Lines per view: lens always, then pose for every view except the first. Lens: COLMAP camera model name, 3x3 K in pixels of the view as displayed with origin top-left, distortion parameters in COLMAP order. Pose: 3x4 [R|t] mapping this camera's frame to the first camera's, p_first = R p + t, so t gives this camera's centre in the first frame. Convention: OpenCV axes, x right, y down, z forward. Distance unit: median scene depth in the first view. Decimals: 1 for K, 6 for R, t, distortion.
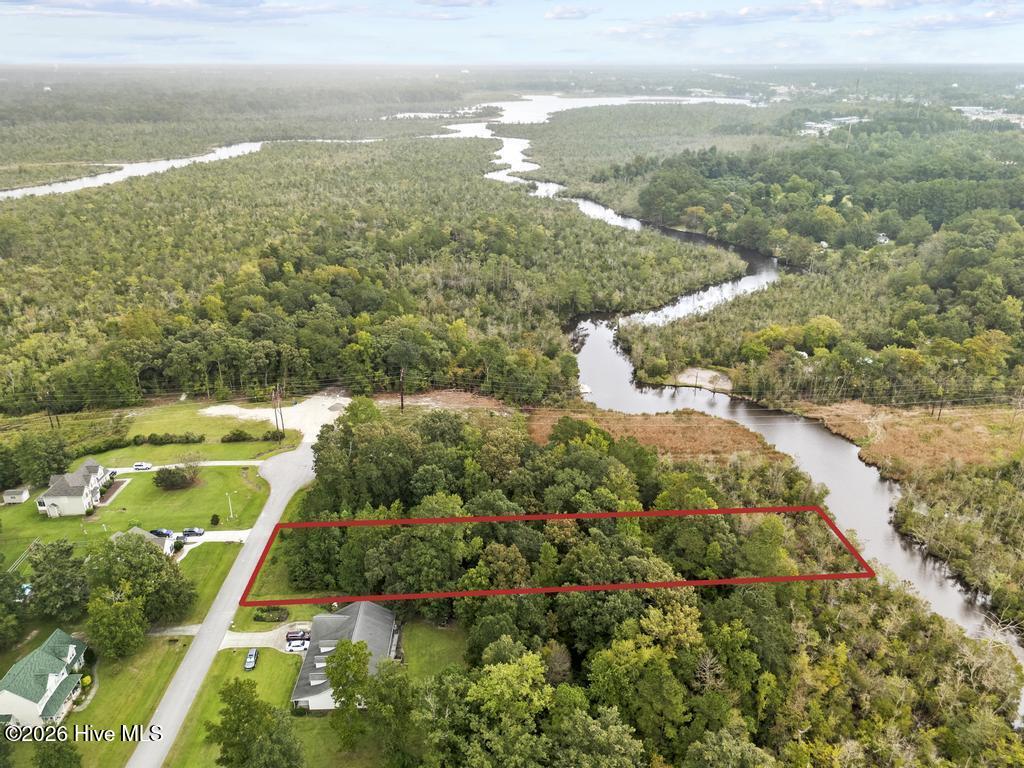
lens RADIAL K [[753.9, 0, 512.0], [0, 753.9, 384.0], [0, 0, 1]] dist [0.081502, -0.087902]
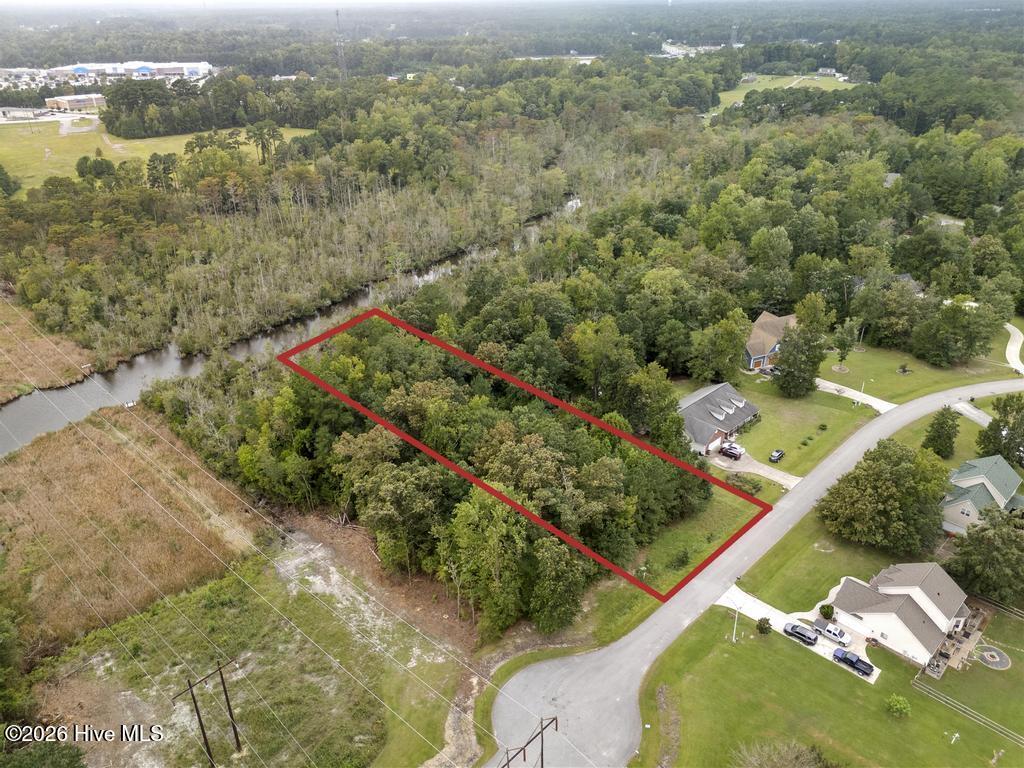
lens RADIAL K [[753.9, 0, 512.0], [0, 753.9, 384.0], [0, 0, 1]] dist [0.081502, -0.087902]
pose [[-0.692978, -0.316820, 0.647617, -0.412705], [0.290436, 0.699482, 0.652972, -0.293177], [-0.659870, 0.640586, -0.392709, 0.885228]]
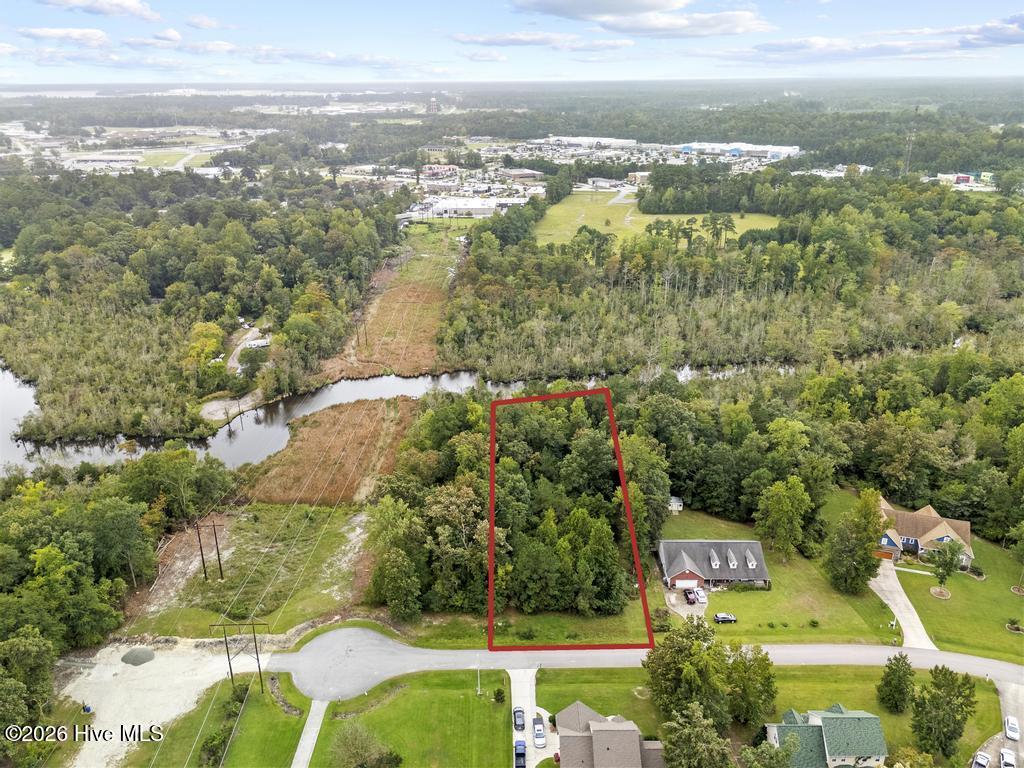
lens RADIAL K [[753.9, 0, 512.0], [0, 753.9, 384.0], [0, 0, 1]] dist [0.081502, -0.087902]
pose [[0.025101, -0.370463, 0.928508, -0.682665], [0.393294, 0.857561, 0.331524, -0.229015], [-0.919070, 0.356855, 0.167227, 0.537254]]
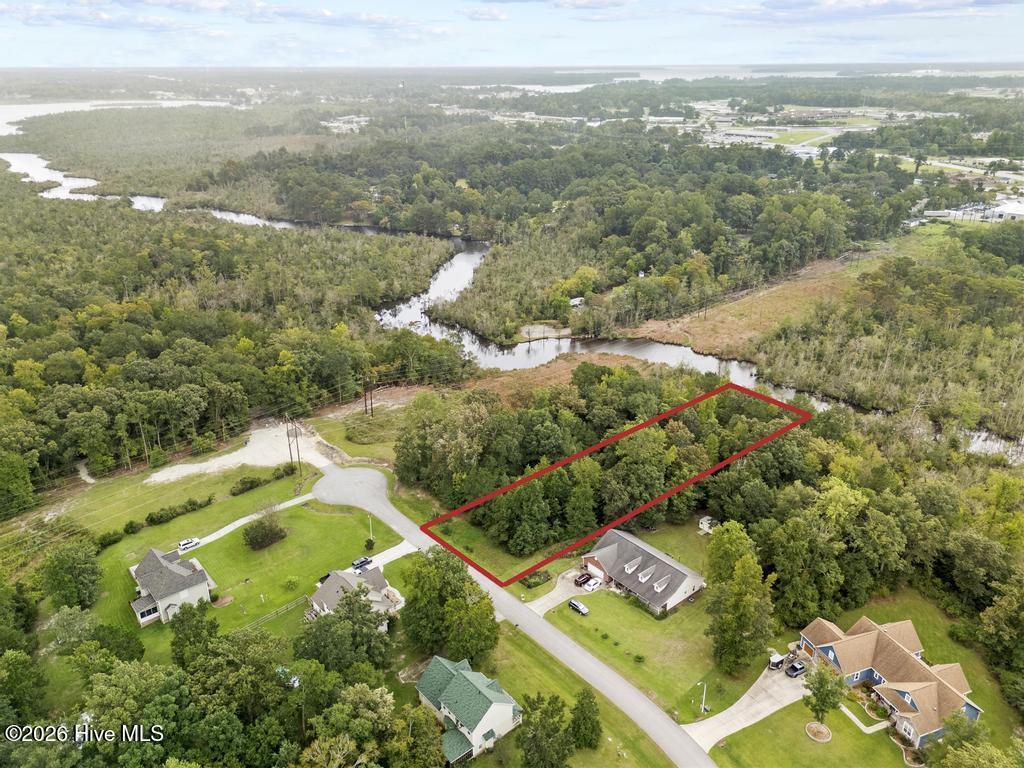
lens RADIAL K [[753.9, 0, 512.0], [0, 753.9, 384.0], [0, 0, 1]] dist [0.081502, -0.087902]
pose [[0.778810, -0.245523, 0.577211, -0.530519], [0.247584, 0.965821, 0.076766, -0.031810], [-0.576330, 0.083122, 0.812979, 0.077708]]
